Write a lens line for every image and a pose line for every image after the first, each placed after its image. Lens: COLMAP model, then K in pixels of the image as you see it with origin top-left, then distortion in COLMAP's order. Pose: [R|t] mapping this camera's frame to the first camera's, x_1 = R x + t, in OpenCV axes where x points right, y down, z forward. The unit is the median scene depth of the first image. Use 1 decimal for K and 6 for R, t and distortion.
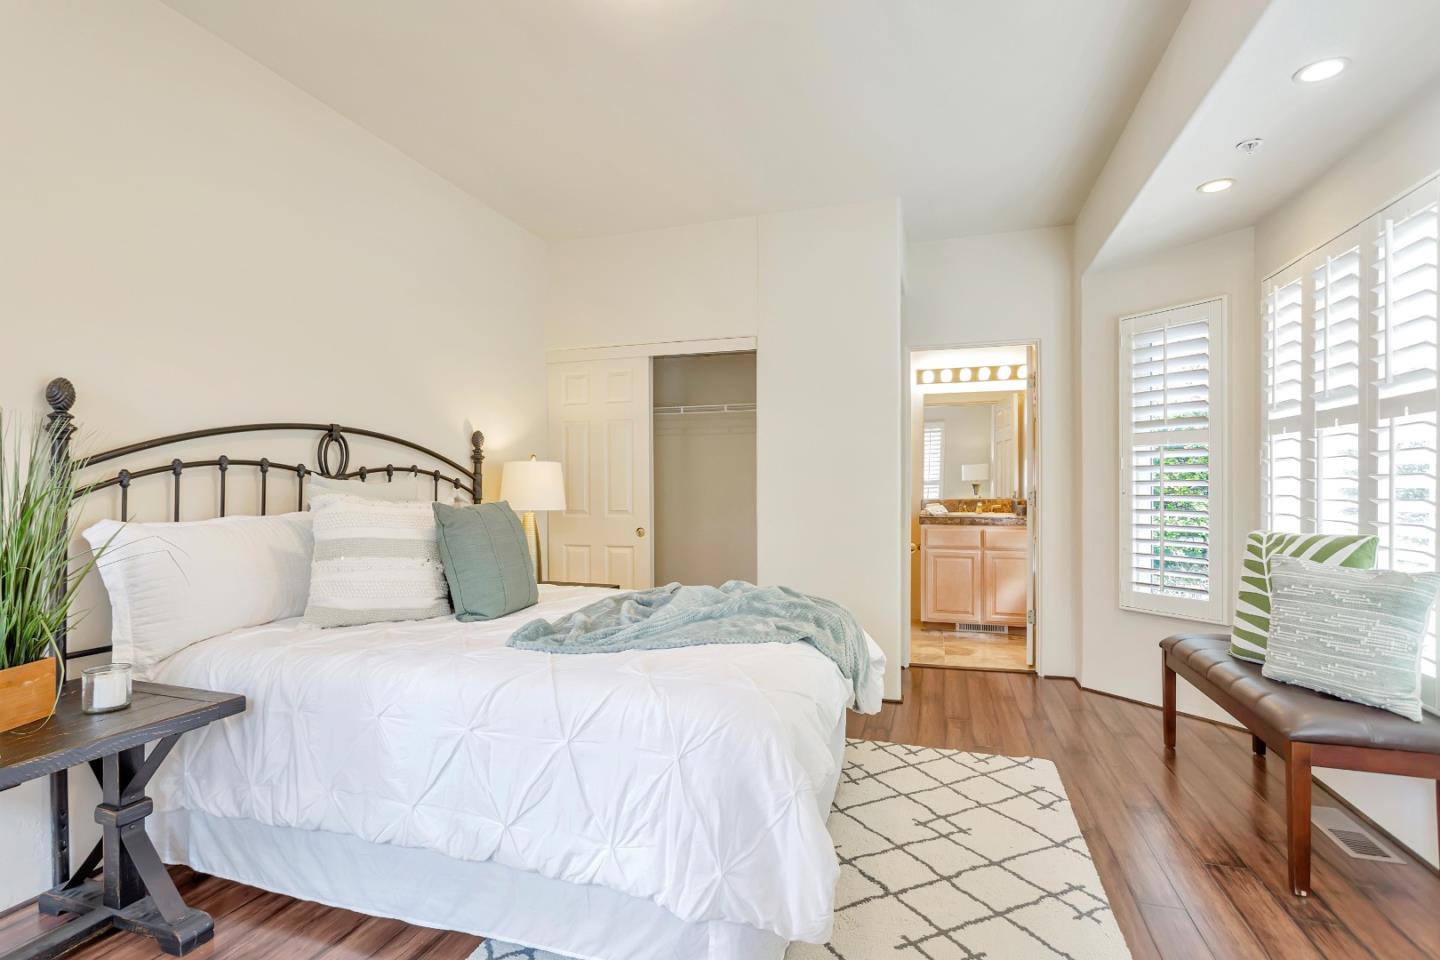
lens RADIAL K [[699.3, 0, 695.8], [0, 699.3, 492.2], [0, 0, 1]] dist [-0.000096, 0.000539]
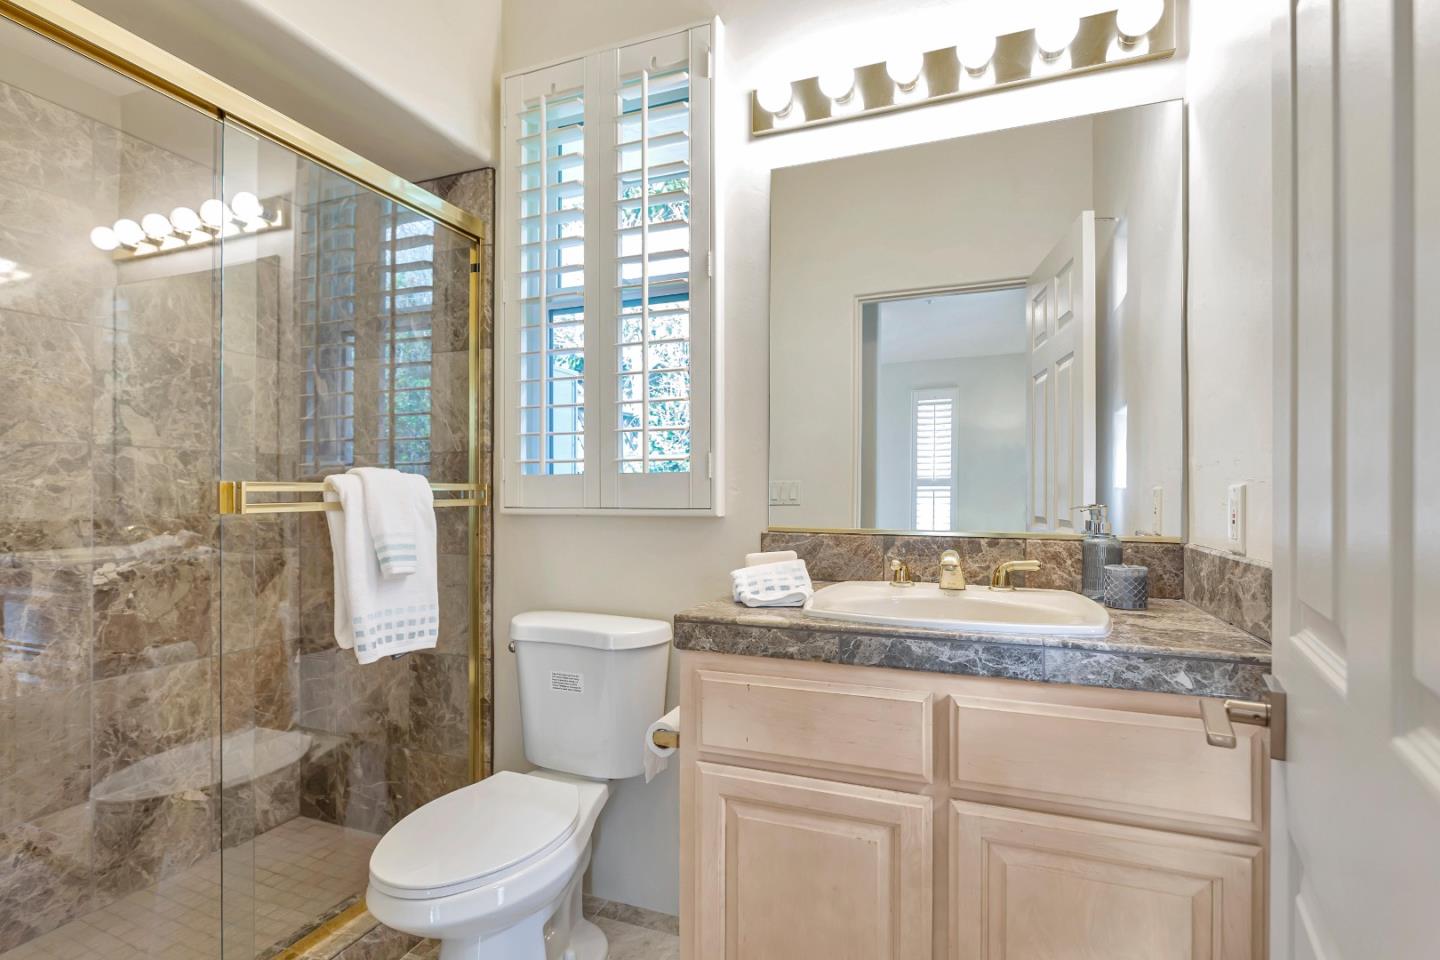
lens RADIAL K [[699.3, 0, 695.8], [0, 699.3, 492.2], [0, 0, 1]] dist [-0.000096, 0.000539]
pose [[0.998295, -0.000919, -0.058362, 0.356770], [0.000676, 0.999991, -0.004189, -0.005655], [0.058365, 0.004142, 0.998287, 0.805393]]
